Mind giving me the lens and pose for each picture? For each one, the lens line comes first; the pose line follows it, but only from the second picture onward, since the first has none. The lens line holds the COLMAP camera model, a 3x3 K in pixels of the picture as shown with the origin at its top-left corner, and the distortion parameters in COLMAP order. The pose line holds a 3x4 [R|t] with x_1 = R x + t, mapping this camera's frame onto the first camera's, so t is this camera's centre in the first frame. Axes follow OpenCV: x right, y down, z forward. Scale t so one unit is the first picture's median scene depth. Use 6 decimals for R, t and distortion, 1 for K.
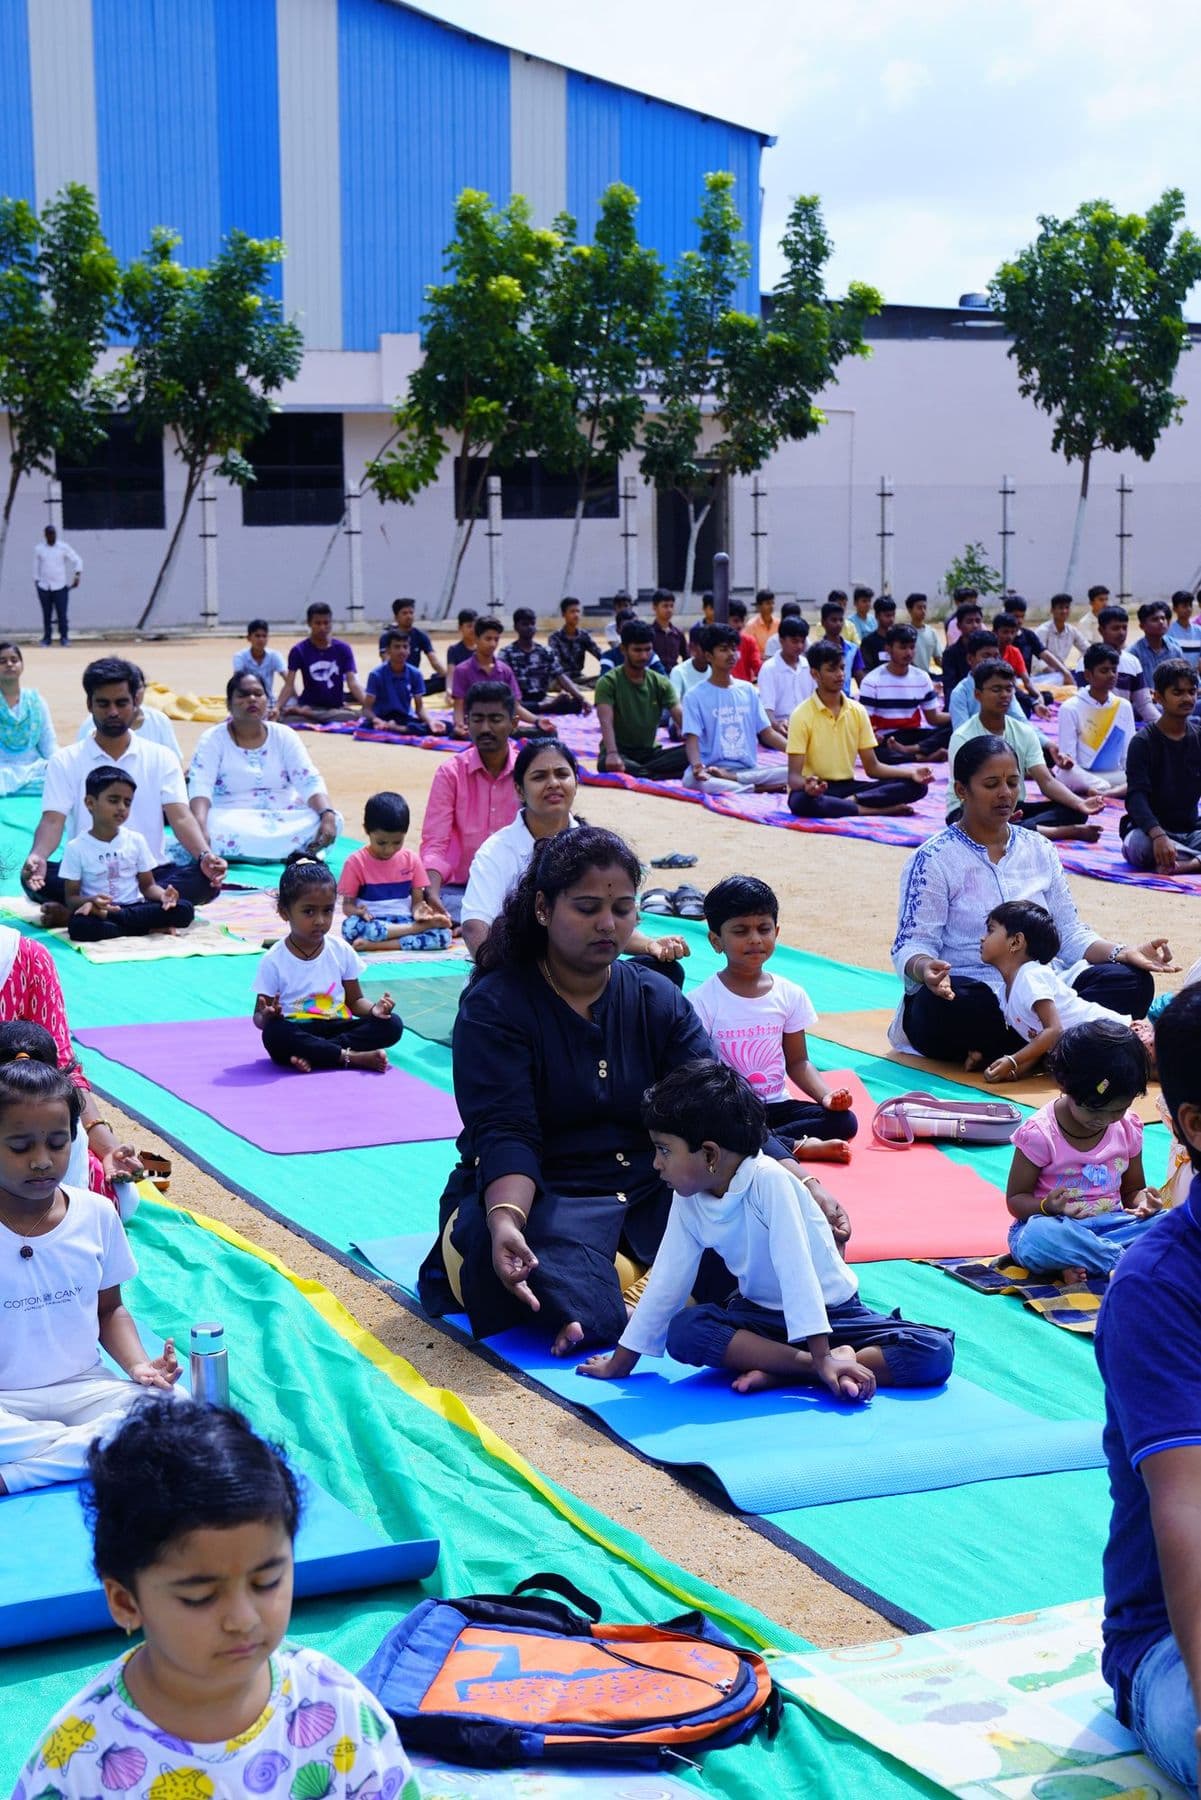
lens RADIAL K [[3040.1, 0, 595.1], [0, 3040.1, 910.3], [0, 0, 1]] dist [0.031368, 0.000000]
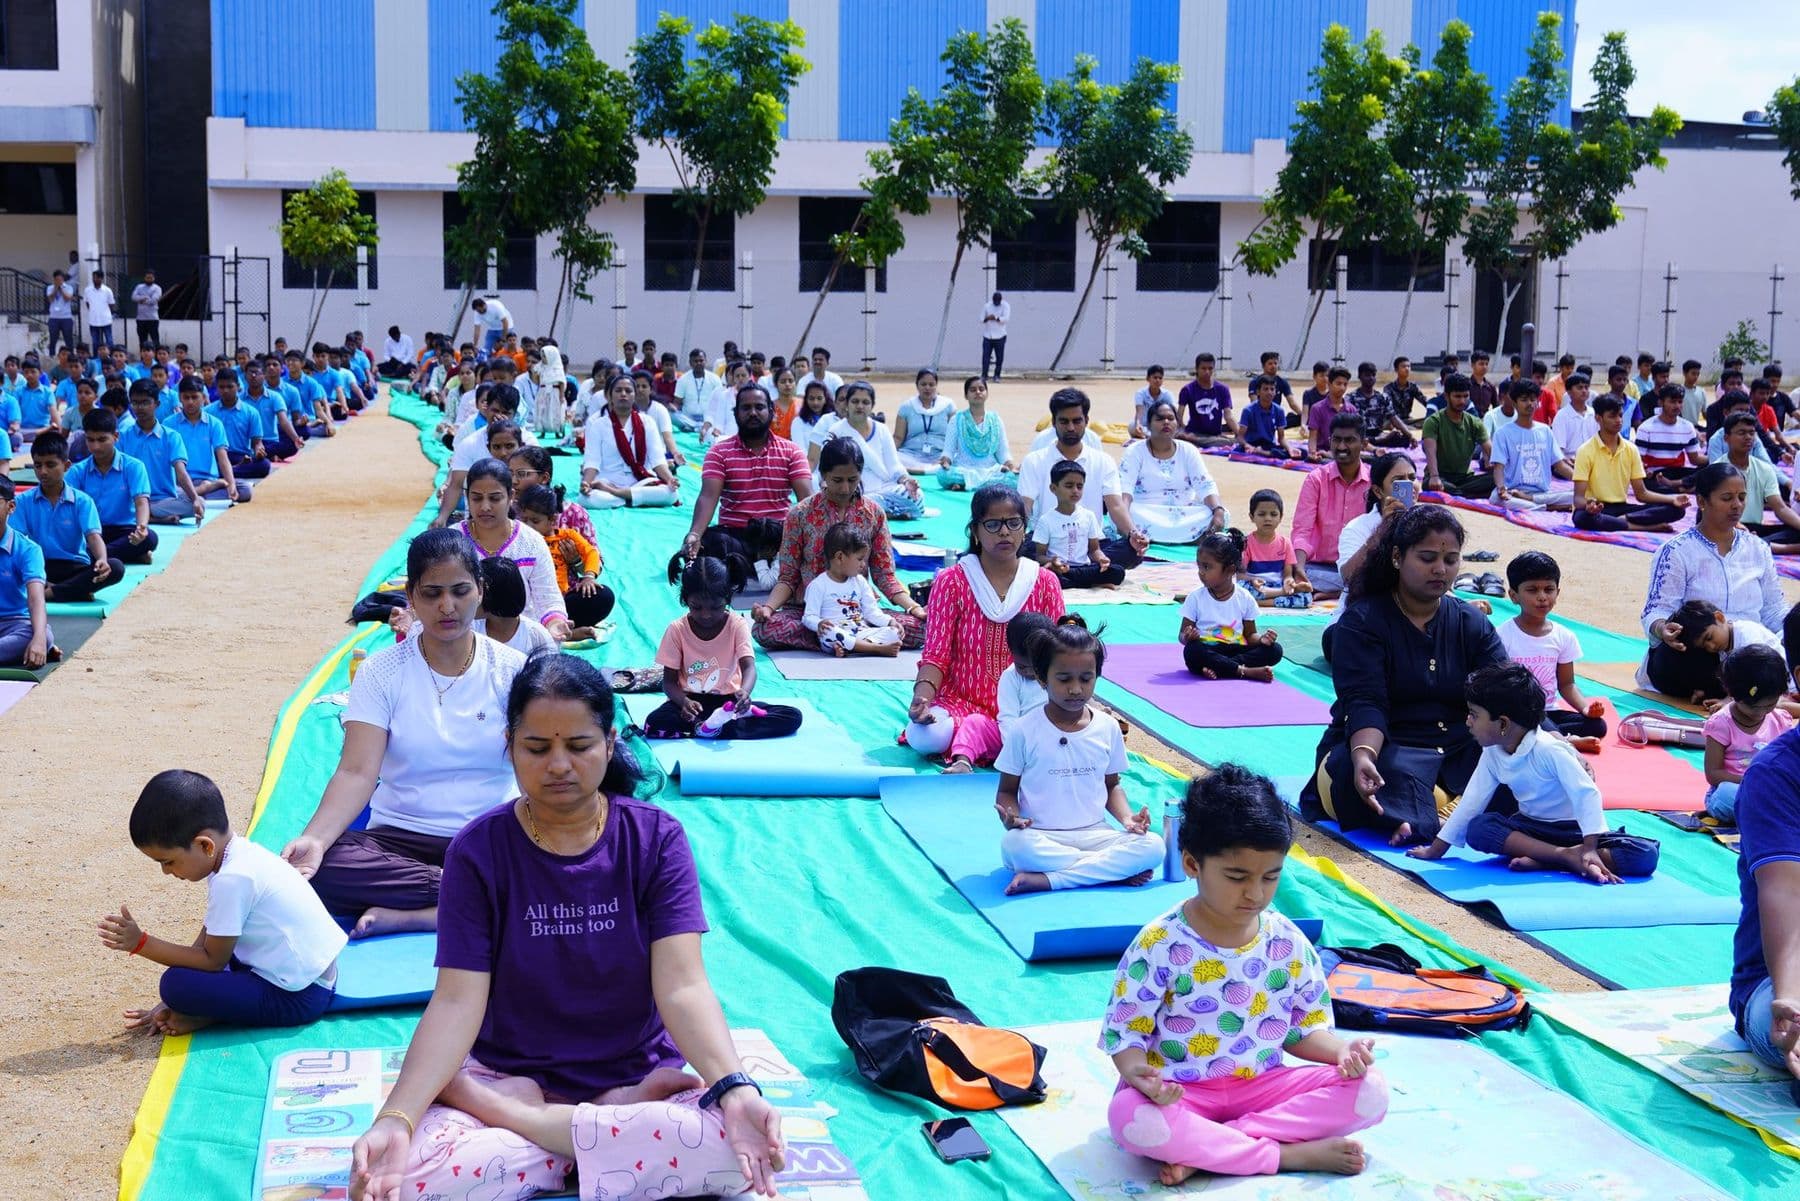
lens RADIAL K [[2544.4, 0, 837.4], [0, 2544.4, 625.3], [0, 0, 1]] dist [-0.045471, 0.000000]
pose [[0.974884, 0.050760, -0.216854, -0.005095], [-0.049460, 0.998711, 0.011421, 0.012715], [0.217154, -0.000408, 0.976137, -0.115369]]
